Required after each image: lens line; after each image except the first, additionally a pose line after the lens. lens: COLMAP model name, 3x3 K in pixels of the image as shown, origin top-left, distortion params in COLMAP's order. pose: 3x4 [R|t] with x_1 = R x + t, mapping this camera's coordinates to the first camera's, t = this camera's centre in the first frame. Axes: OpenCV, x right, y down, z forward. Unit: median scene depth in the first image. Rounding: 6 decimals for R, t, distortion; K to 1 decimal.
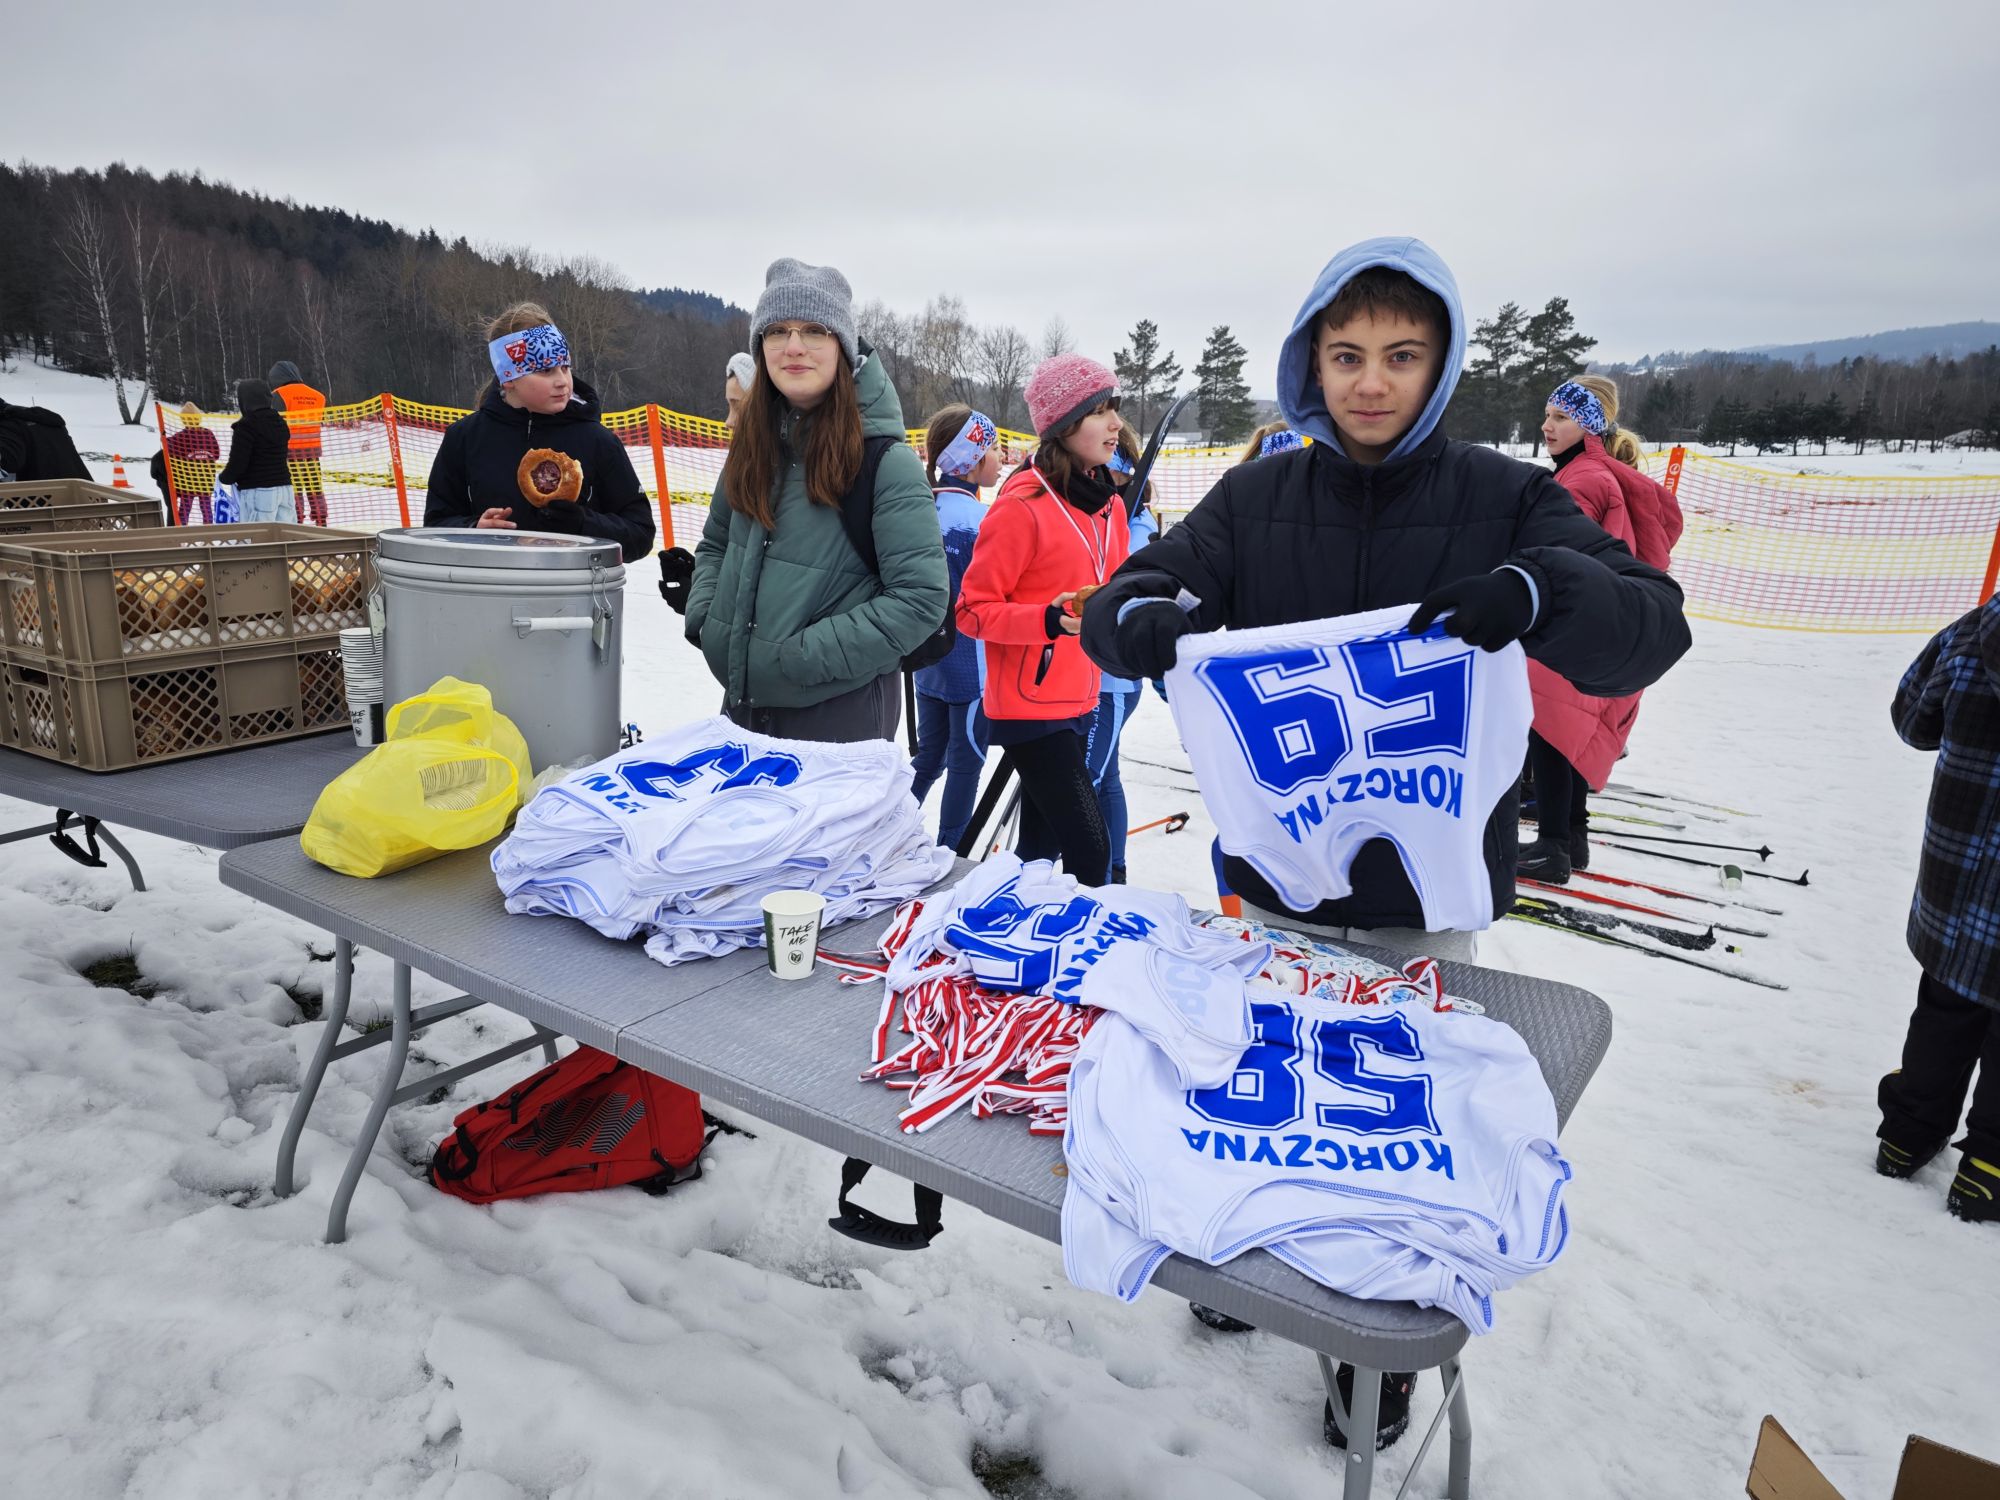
lens RADIAL K [[1314.4, 0, 1027.8], [0, 1314.4, 701.1], [0, 0, 1]] dist [0.035224, -0.013121]
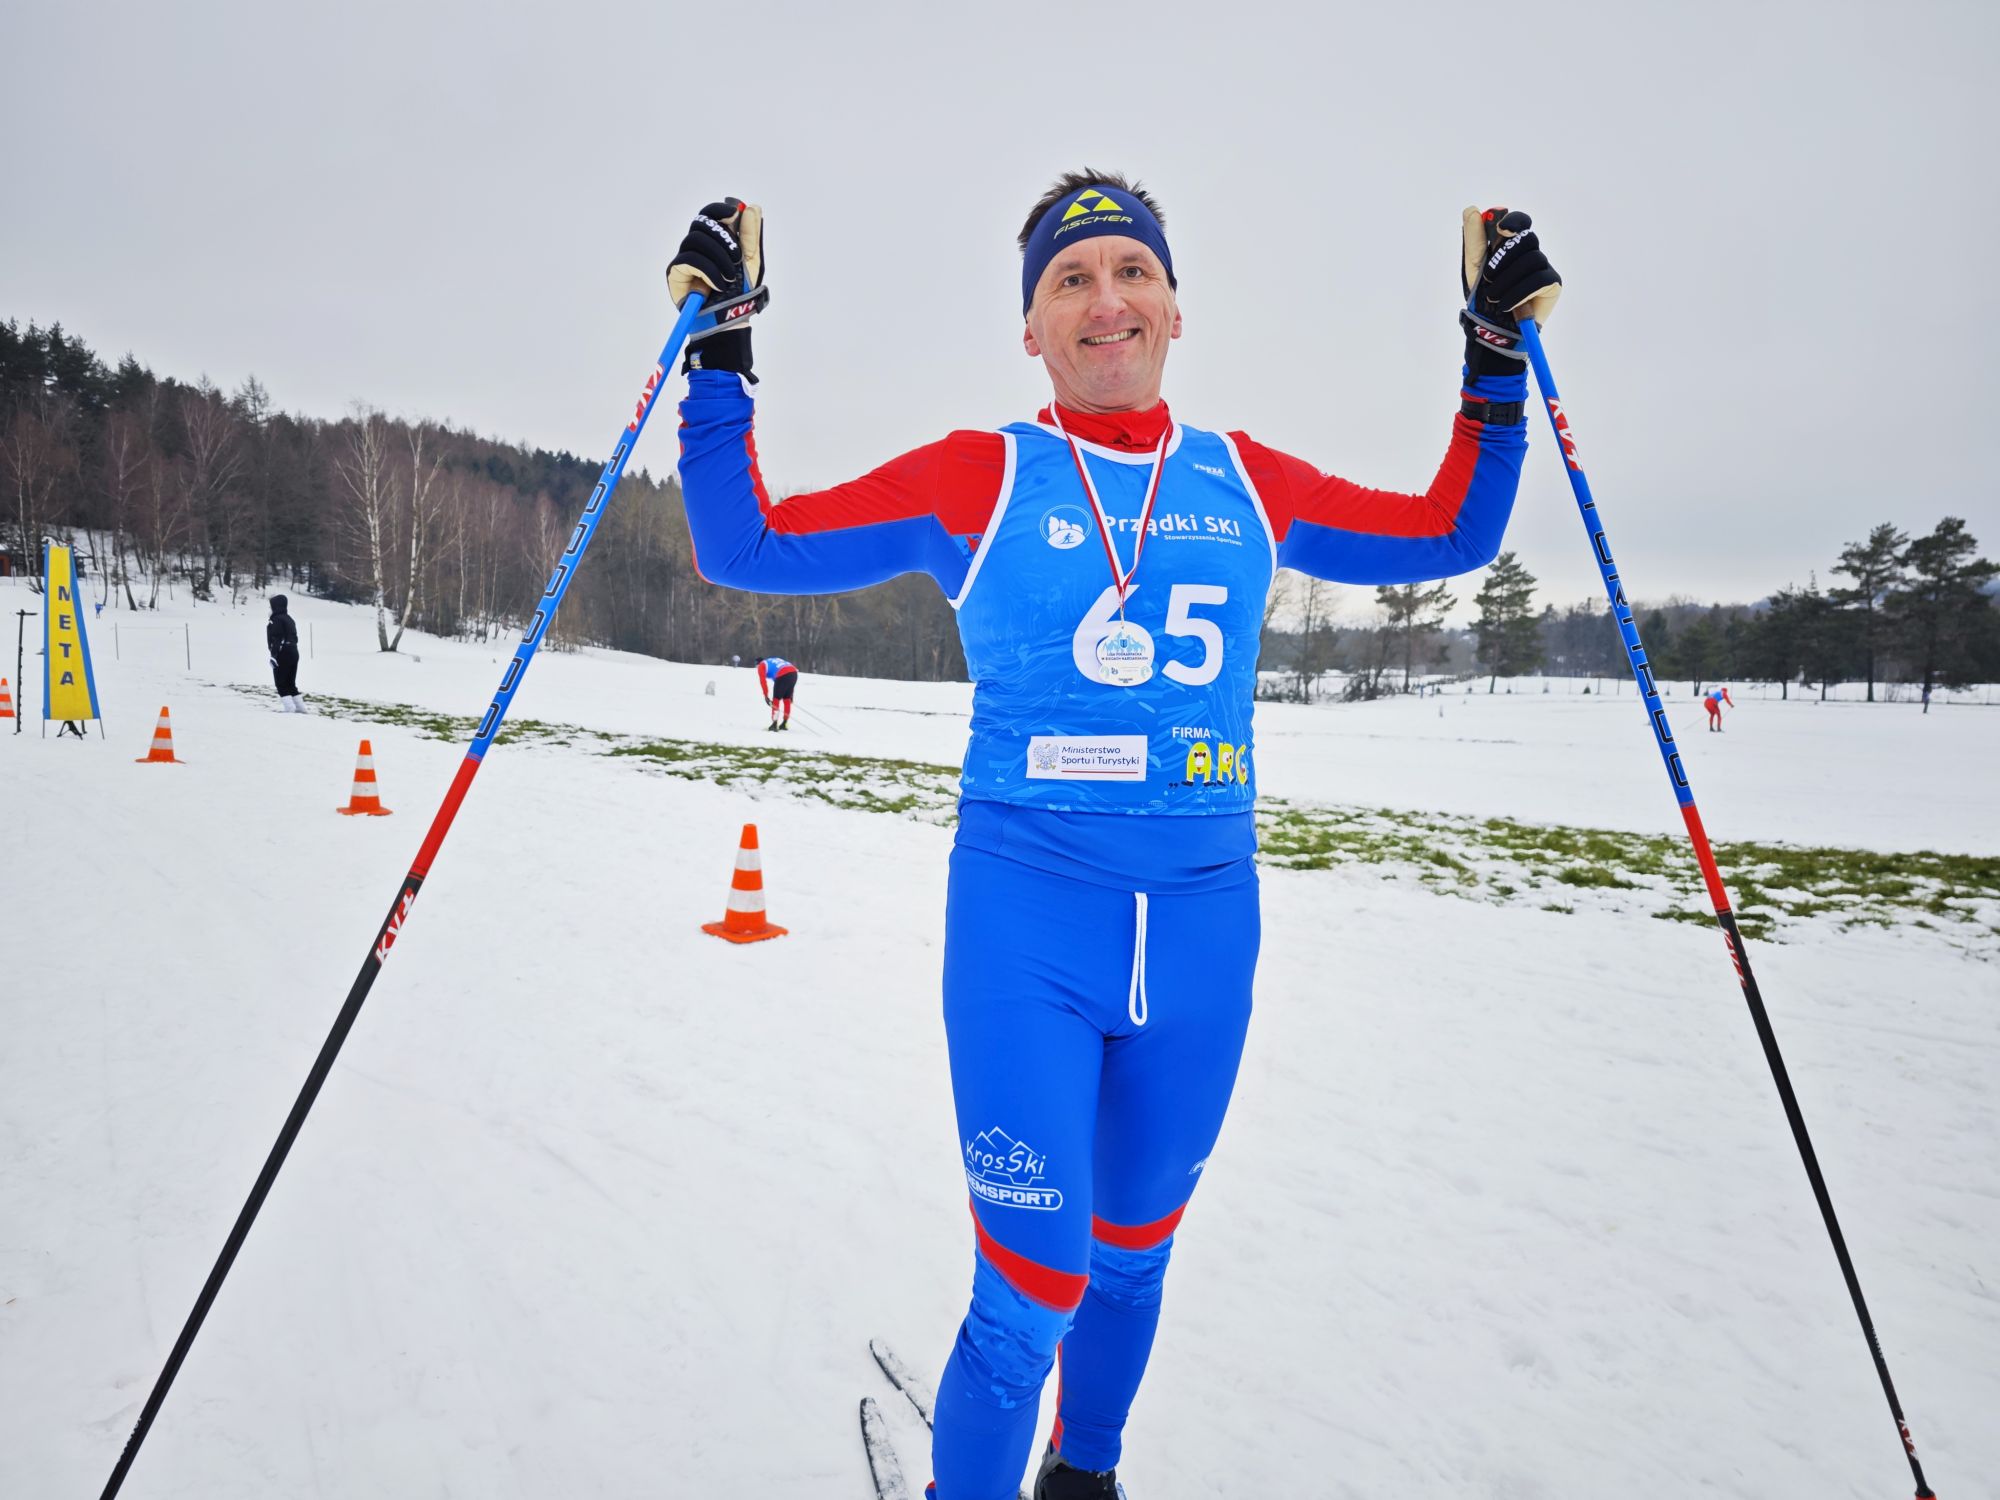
lens RADIAL K [[1314.4, 0, 999.6], [0, 1314.4, 742.5], [0, 0, 1]] dist [0.035224, -0.013121]
pose [[0.991141, 0.019858, -0.131322, -0.072970], [-0.037706, 0.990148, -0.134852, -0.020949], [0.127350, 0.138609, 0.982125, 0.089681]]
